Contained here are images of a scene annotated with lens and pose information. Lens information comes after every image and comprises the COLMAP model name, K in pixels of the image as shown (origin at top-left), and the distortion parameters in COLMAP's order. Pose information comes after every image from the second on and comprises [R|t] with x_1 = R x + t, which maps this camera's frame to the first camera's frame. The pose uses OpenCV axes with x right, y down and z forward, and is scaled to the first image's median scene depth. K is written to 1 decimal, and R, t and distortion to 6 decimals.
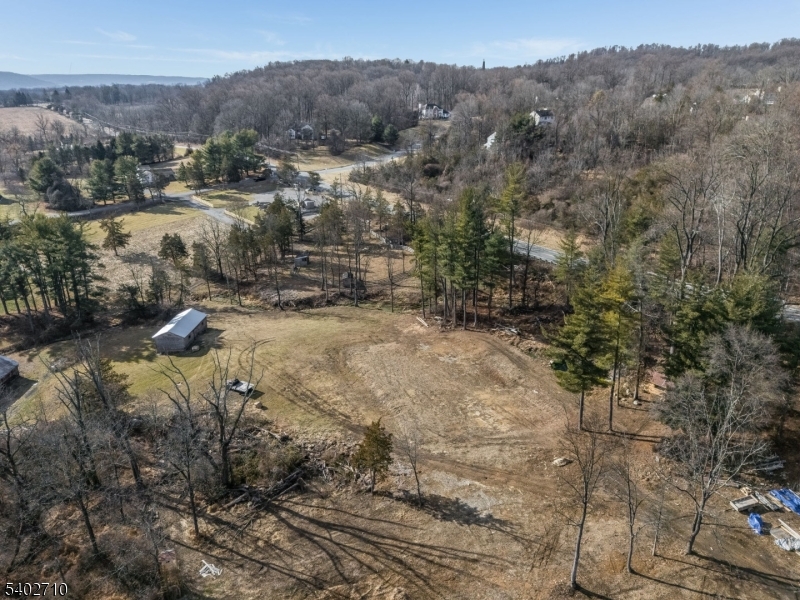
lens RADIAL K [[586.3, 0, 400.0], [0, 586.3, 300.0], [0, 0, 1]] dist [0.081095, -0.072081]
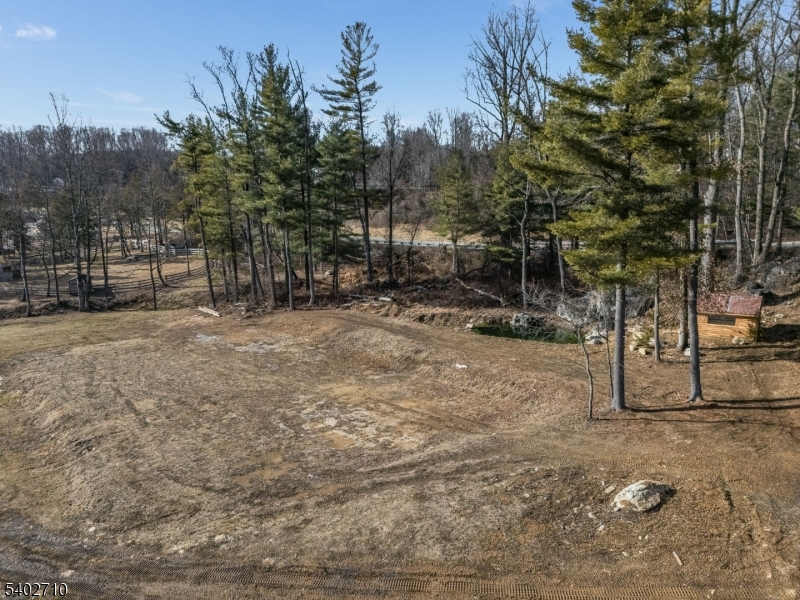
lens RADIAL K [[586.3, 0, 400.0], [0, 586.3, 300.0], [0, 0, 1]] dist [0.081095, -0.072081]
pose [[0.959387, -0.057399, 0.276191, 0.076347], [0.108279, 0.979012, -0.172660, 0.183454], [-0.260484, 0.195554, 0.945466, 0.624369]]
